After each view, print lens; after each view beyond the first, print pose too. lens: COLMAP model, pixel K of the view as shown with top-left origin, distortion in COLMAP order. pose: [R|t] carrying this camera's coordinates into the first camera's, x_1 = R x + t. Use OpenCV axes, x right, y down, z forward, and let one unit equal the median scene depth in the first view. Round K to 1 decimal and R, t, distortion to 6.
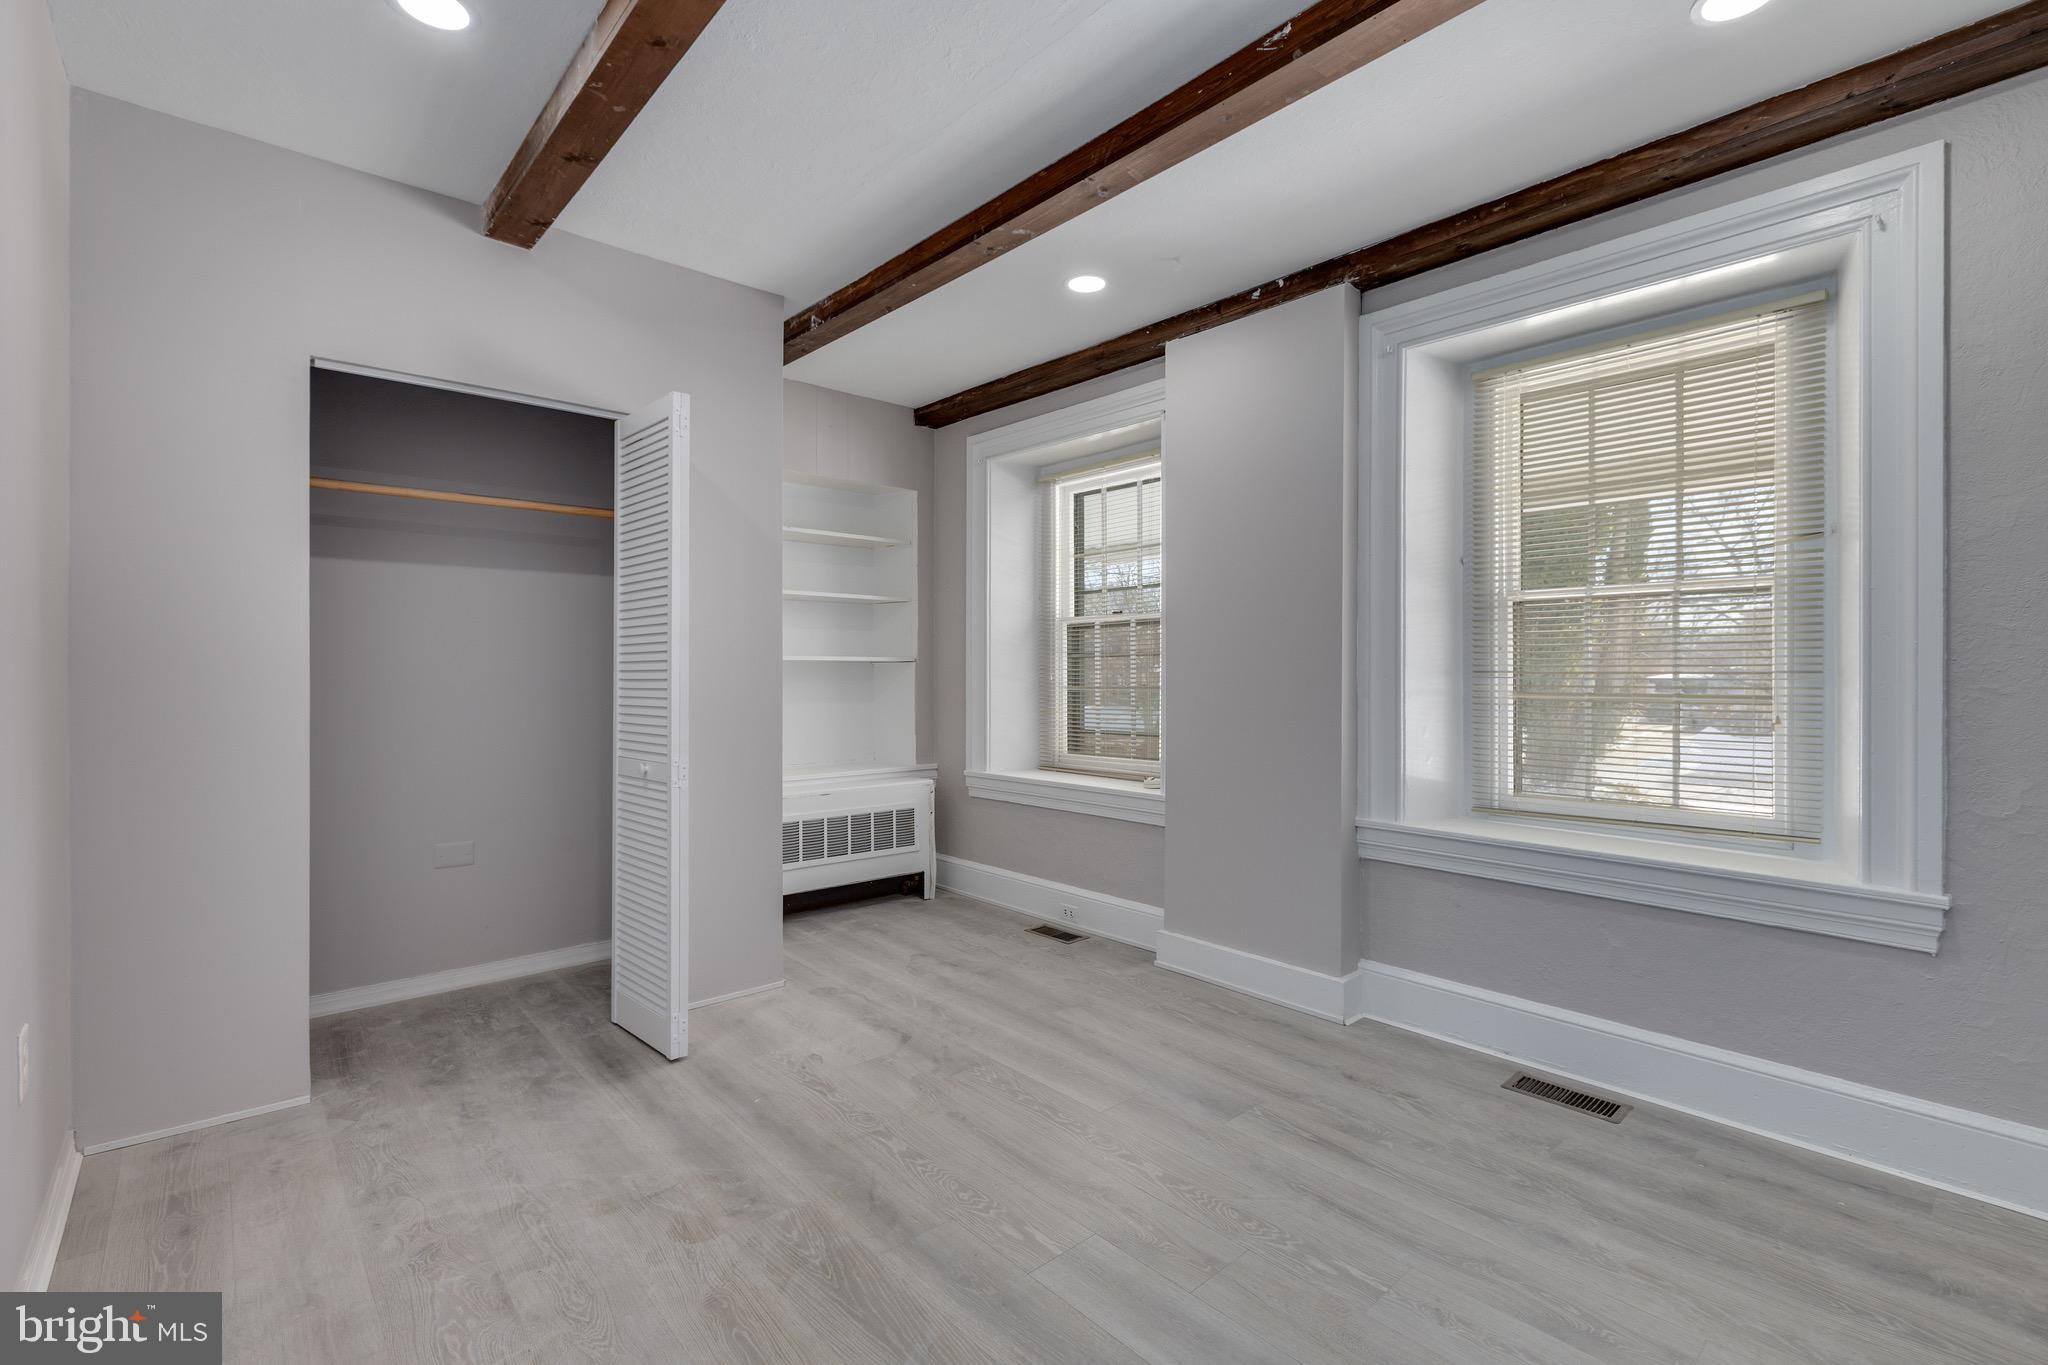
lens RADIAL K [[910.5, 0, 1023.7], [0, 910.5, 679.6], [0, 0, 1]] dist [-0.000167, 0.000044]
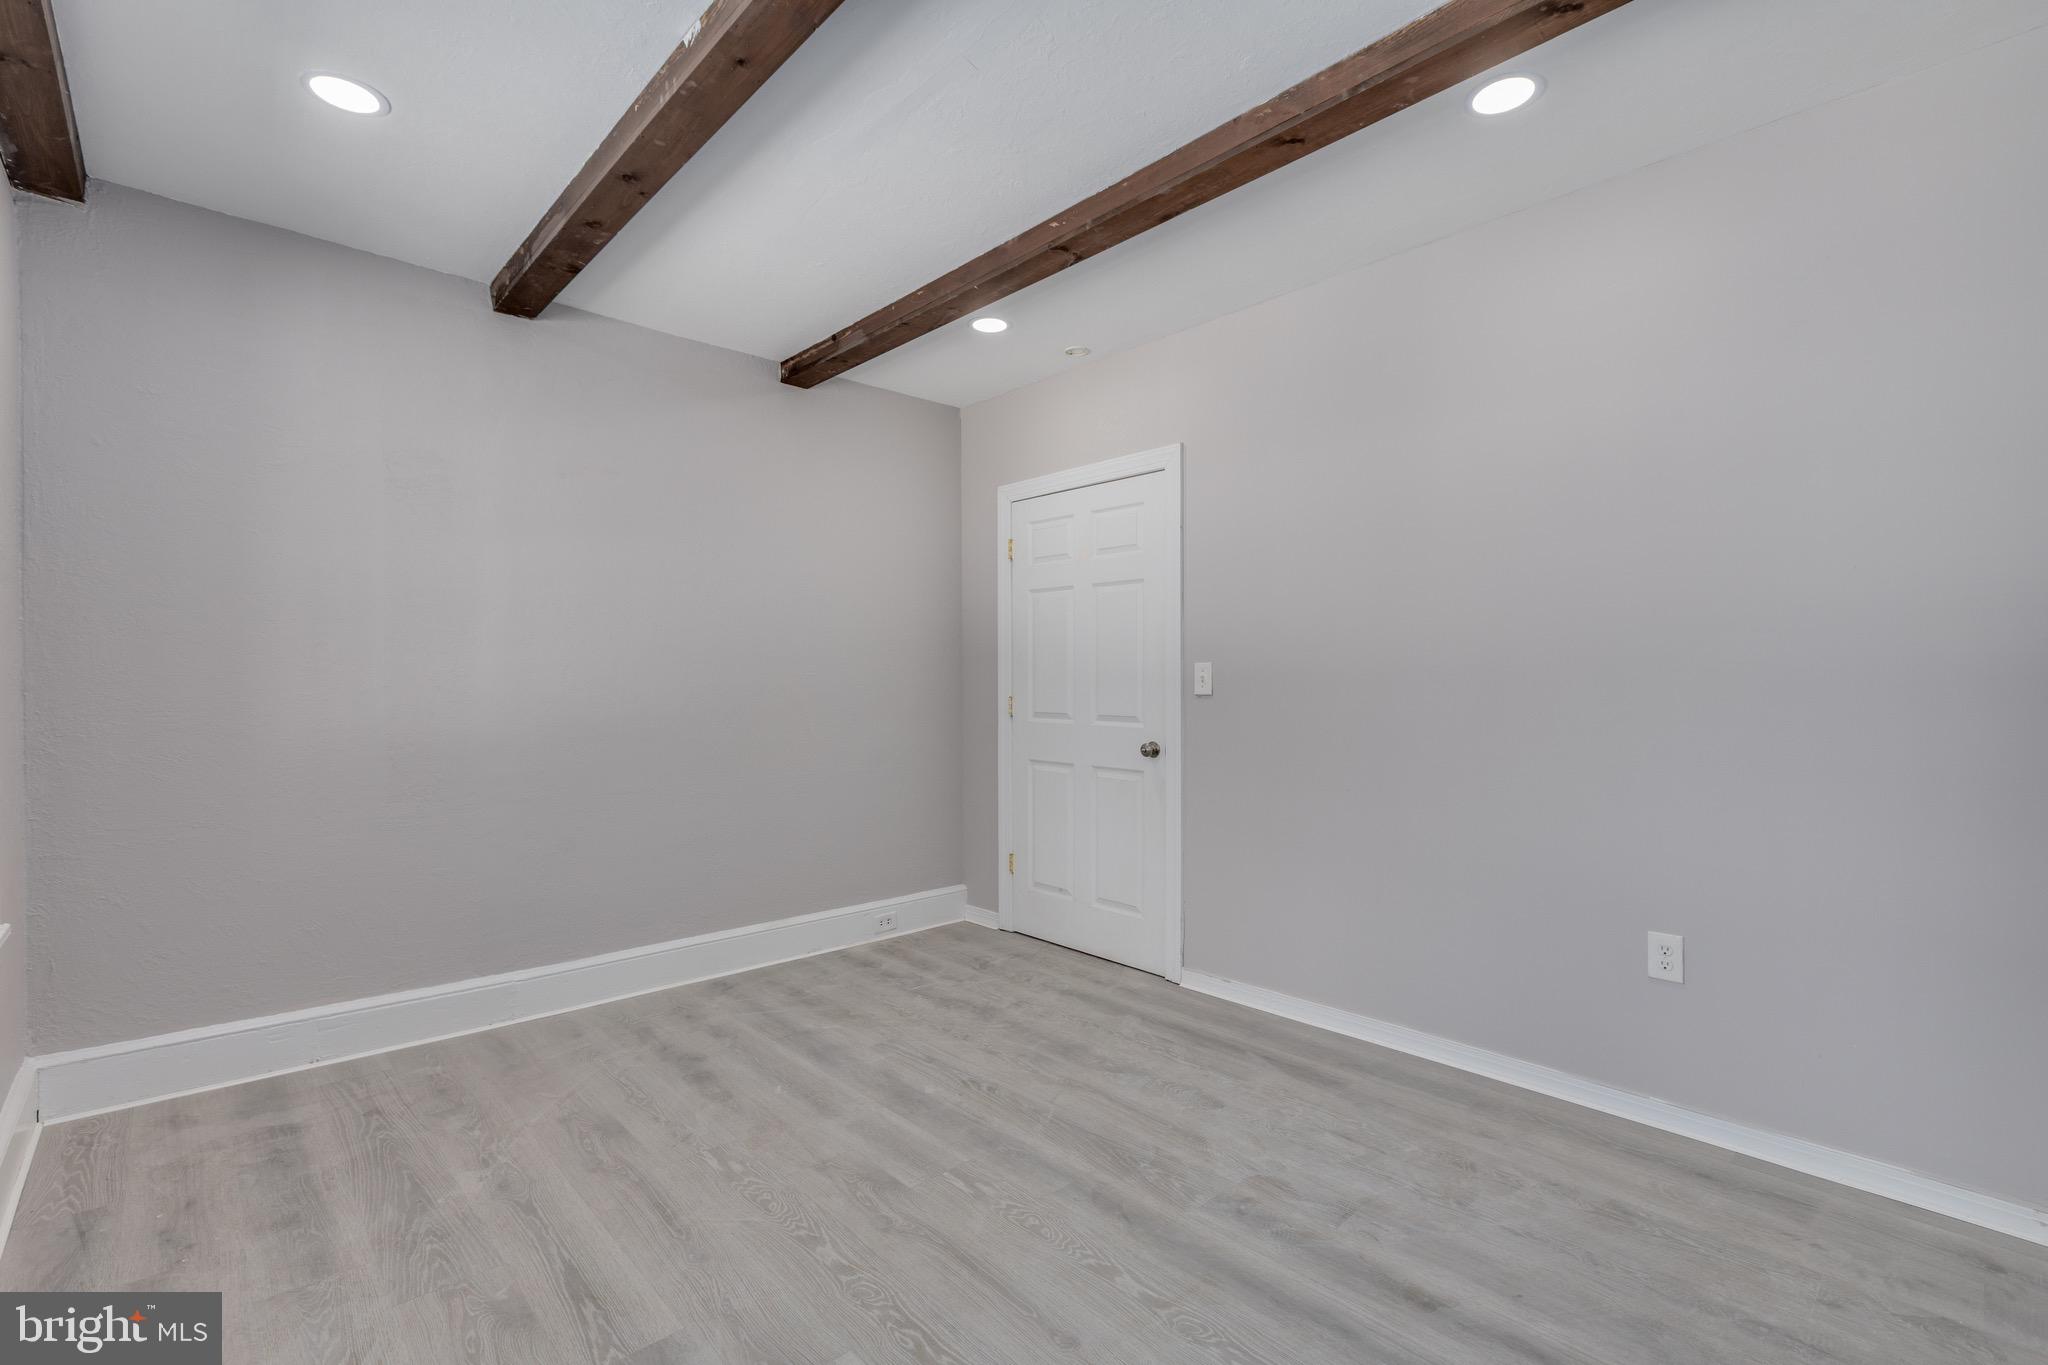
lens RADIAL K [[910.5, 0, 1024.0], [0, 910.5, 679.7], [0, 0, 1]] dist [-0.000167, 0.000044]
pose [[-0.999723, -0.001463, -0.023500, -0.032227], [-0.001569, 0.999989, 0.004489, -0.023148], [0.023493, 0.004525, -0.999714, 2.032225]]
